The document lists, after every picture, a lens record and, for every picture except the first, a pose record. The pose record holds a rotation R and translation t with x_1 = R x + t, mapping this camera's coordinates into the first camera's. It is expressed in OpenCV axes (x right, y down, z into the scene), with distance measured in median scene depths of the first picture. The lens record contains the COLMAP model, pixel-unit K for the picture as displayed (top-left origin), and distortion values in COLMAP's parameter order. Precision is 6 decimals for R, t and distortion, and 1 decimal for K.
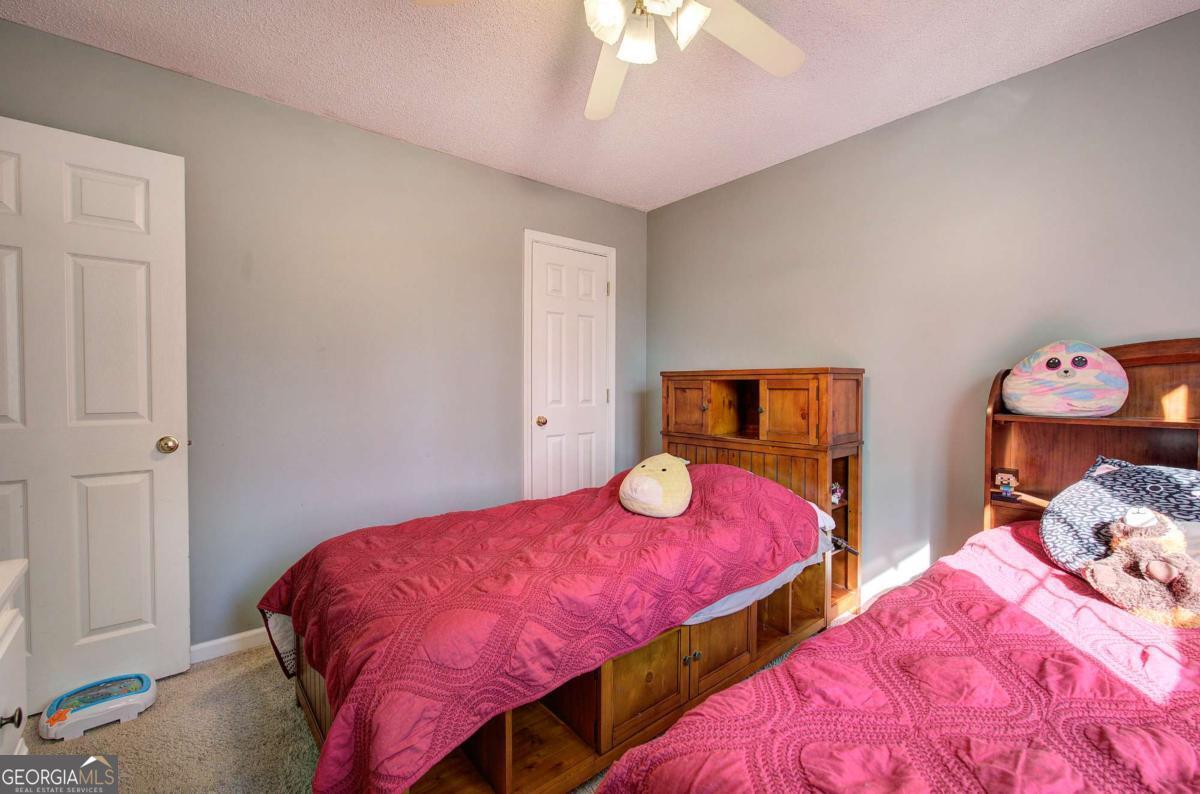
lens RADIAL K [[509.5, 0, 598.5], [0, 509.5, 395.2], [0, 0, 1]] dist [-0.000615, -0.000415]
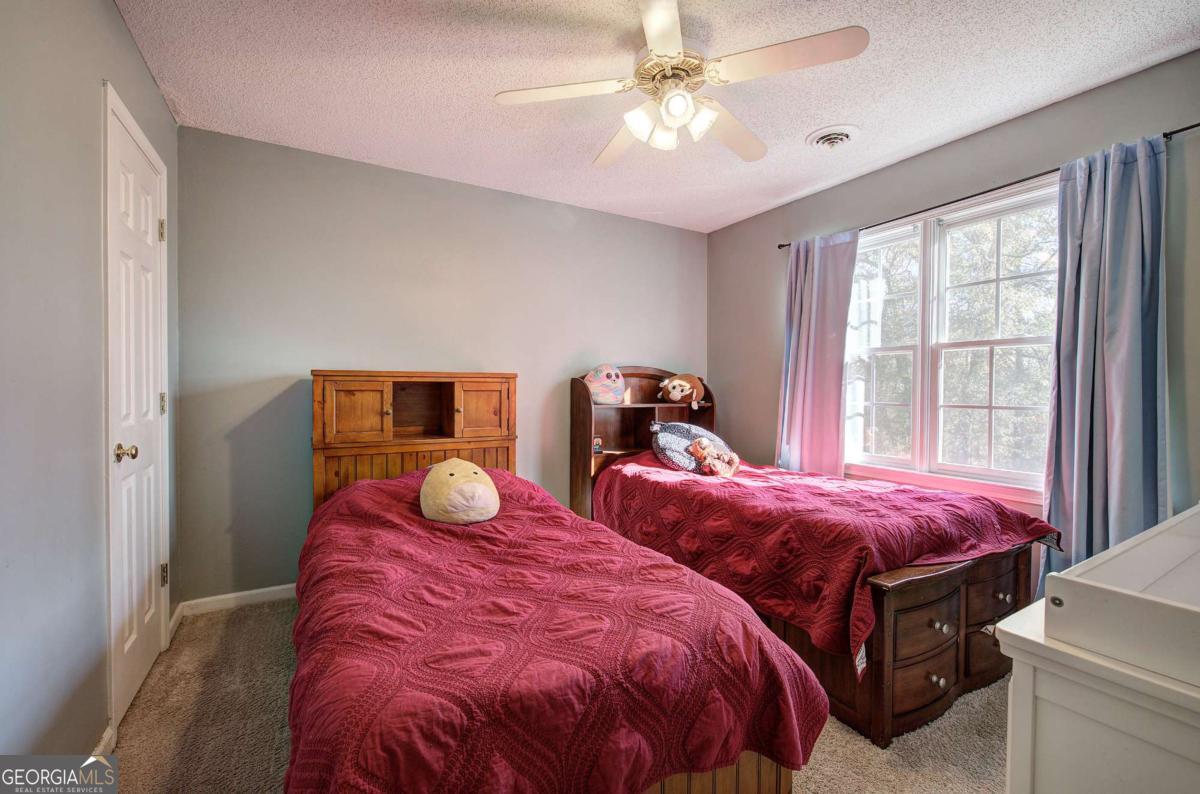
lens RADIAL K [[509.5, 0, 599.9], [0, 509.5, 391.1], [0, 0, 1]] dist [-0.000615, -0.000415]
pose [[0.147578, -0.023592, 0.988769, -0.709945], [0.003333, 0.999722, 0.023356, -0.035951], [-0.989045, -0.000151, 0.147616, 0.540130]]
